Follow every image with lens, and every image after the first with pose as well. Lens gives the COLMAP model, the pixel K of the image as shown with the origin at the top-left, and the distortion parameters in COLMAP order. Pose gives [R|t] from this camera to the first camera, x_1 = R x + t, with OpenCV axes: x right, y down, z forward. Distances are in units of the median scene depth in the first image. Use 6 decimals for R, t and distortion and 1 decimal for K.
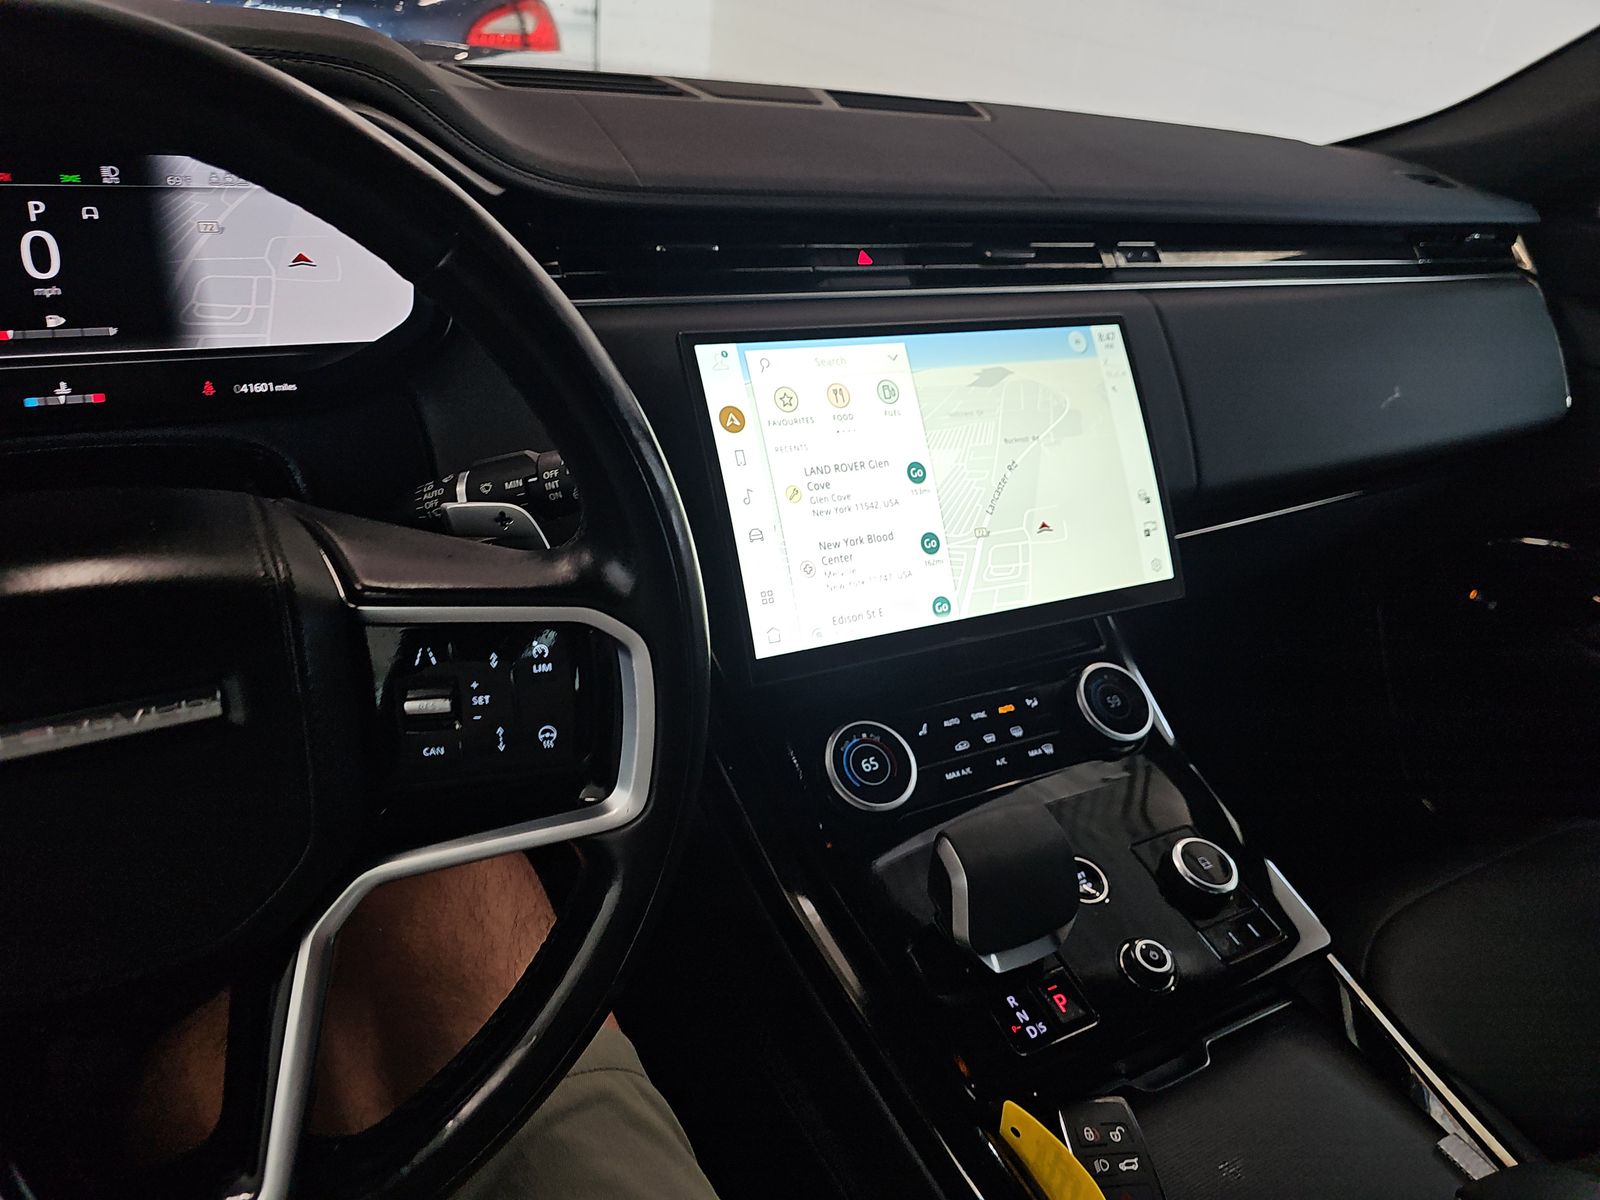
lens RADIAL K [[1067.1, 0, 802.0], [0, 1067.1, 583.9], [0, 0, 1]] dist [0.007018, -0.014340]
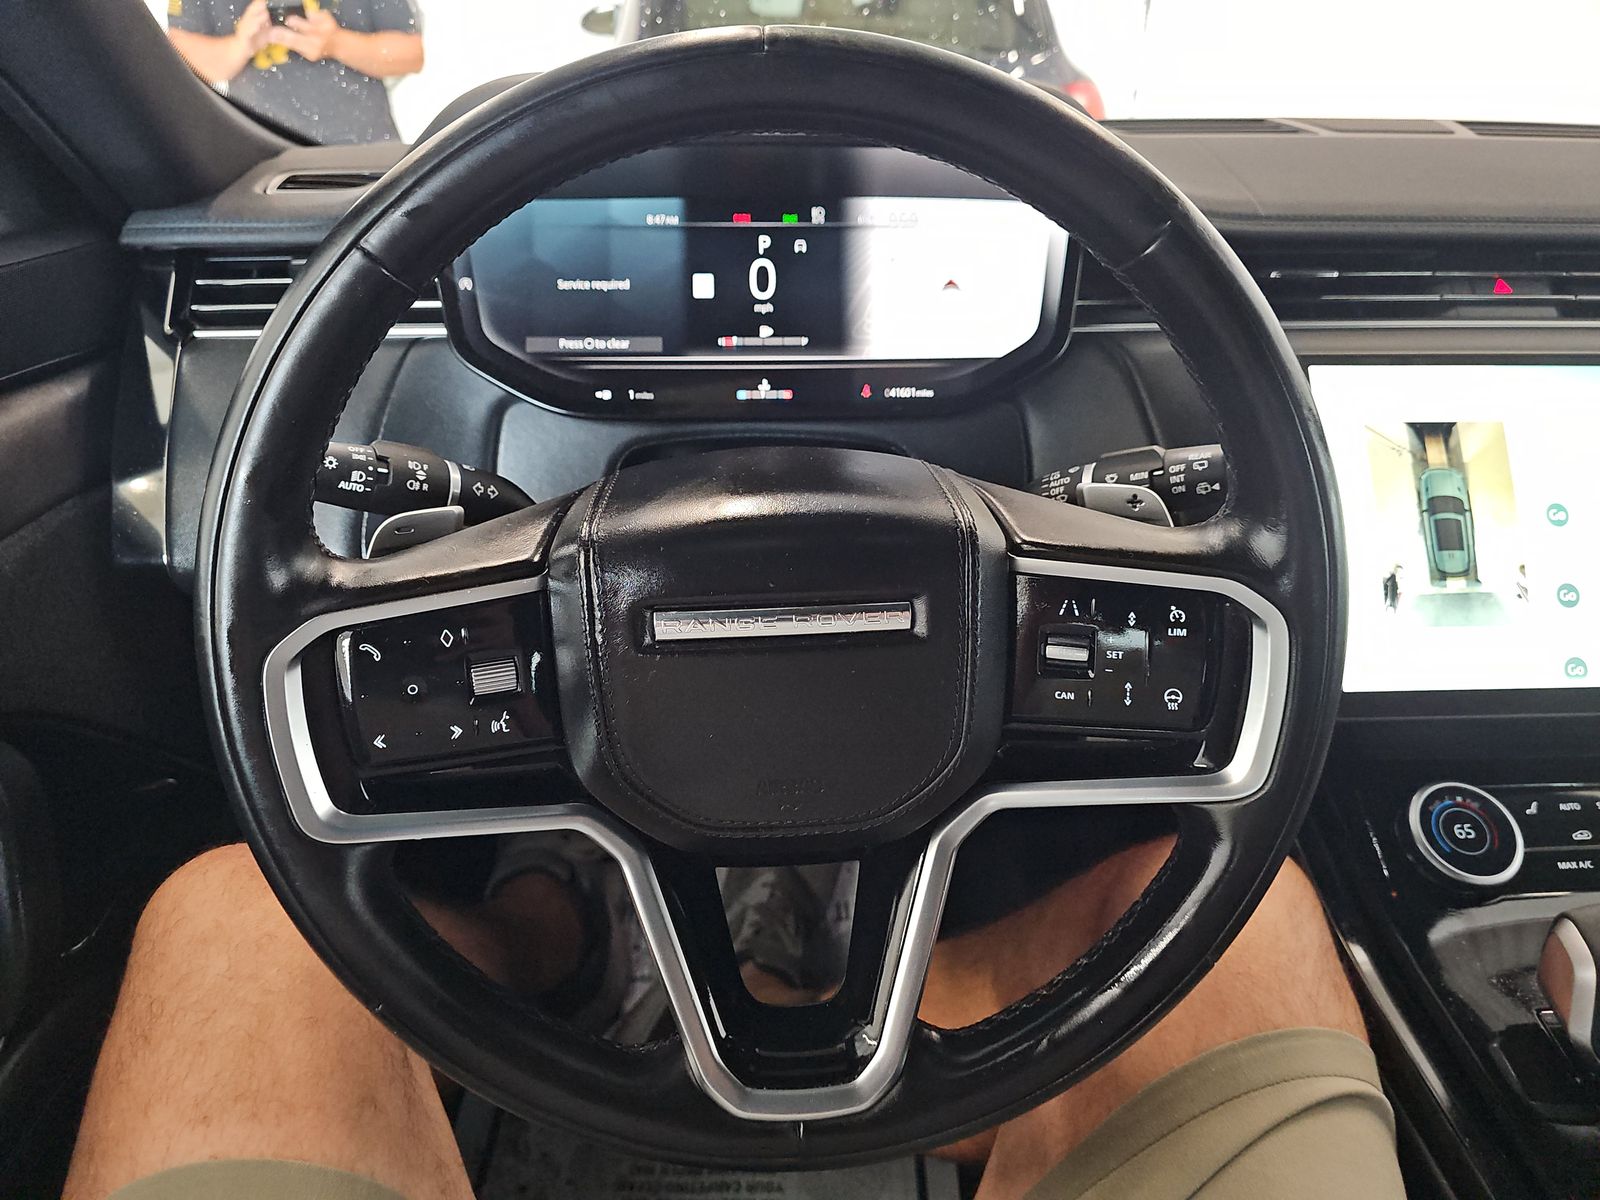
lens RADIAL K [[1067.1, 0, 798.1], [0, 1067.1, 598.8], [0, 0, 1]] dist [0.007018, -0.014340]
pose [[0.901013, 0.099688, -0.422182, -0.107863], [-0.126175, 0.991384, -0.035189, 0.101465], [0.415036, 0.084974, 0.905828, -0.087253]]
